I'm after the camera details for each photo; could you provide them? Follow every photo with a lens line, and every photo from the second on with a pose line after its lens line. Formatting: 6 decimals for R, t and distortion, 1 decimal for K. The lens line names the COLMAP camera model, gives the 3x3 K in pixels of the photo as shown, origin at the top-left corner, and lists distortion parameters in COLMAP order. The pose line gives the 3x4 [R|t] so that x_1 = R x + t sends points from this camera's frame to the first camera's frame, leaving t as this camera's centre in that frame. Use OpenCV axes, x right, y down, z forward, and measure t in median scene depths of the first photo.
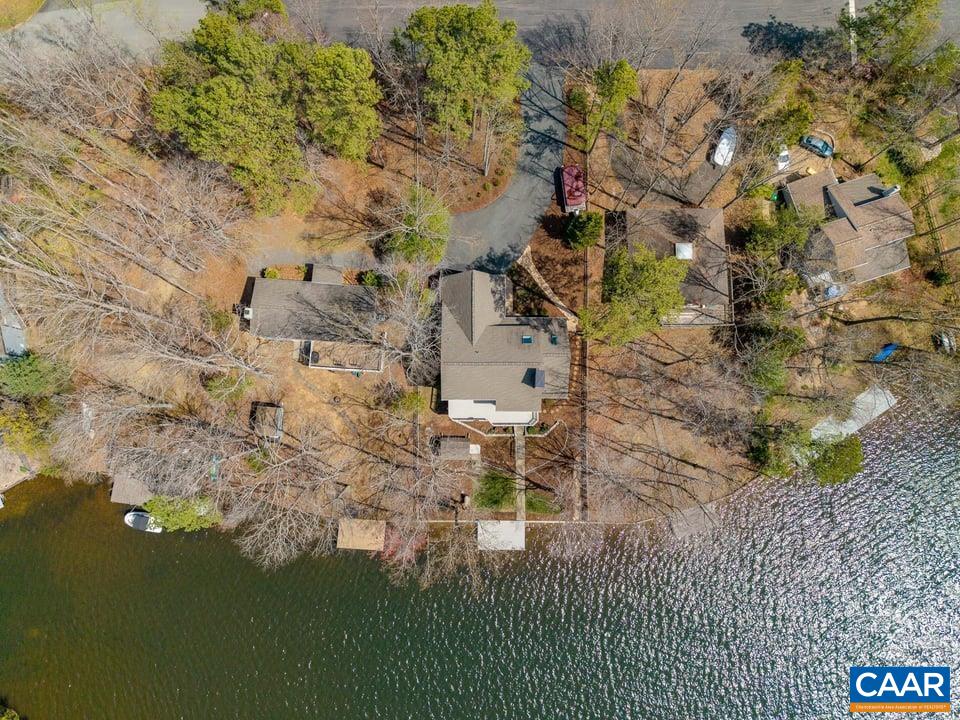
lens RADIAL K [[661.1, 0, 481.6], [0, 661.1, 360.4], [0, 0, 1]] dist [0.007425, -0.014955]
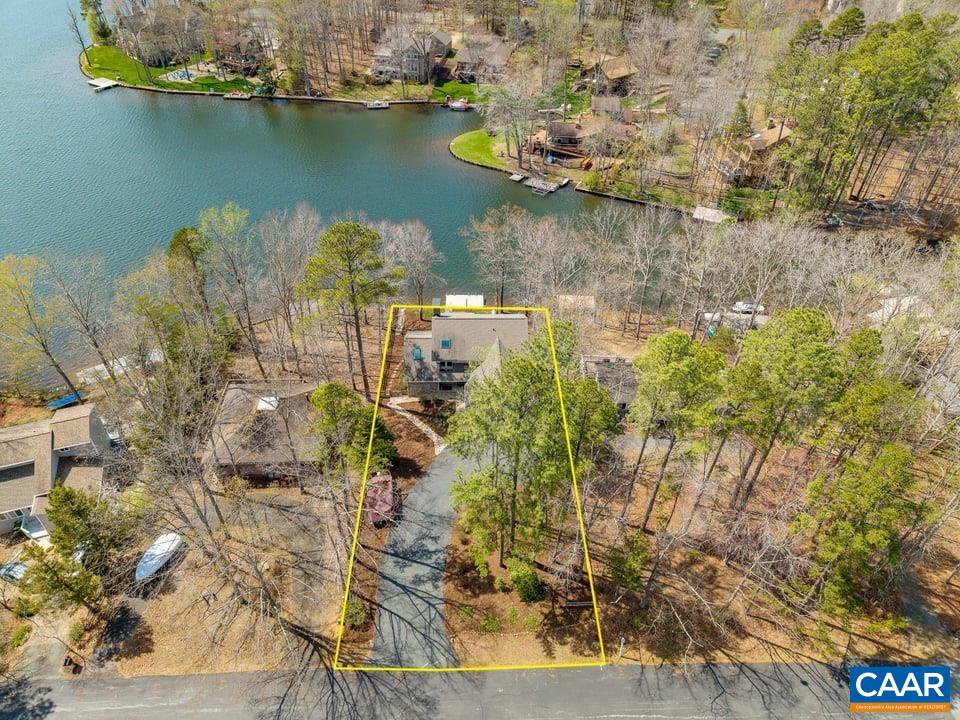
lens RADIAL K [[661.1, 0, 479.7], [0, 661.1, 359.6], [0, 0, 1]] dist [0.007425, -0.014955]
pose [[-0.997889, 0.043563, -0.048173, 0.045243], [-0.057429, -0.245372, 0.967726, -1.000765], [0.030337, 0.968450, 0.247356, 0.606600]]
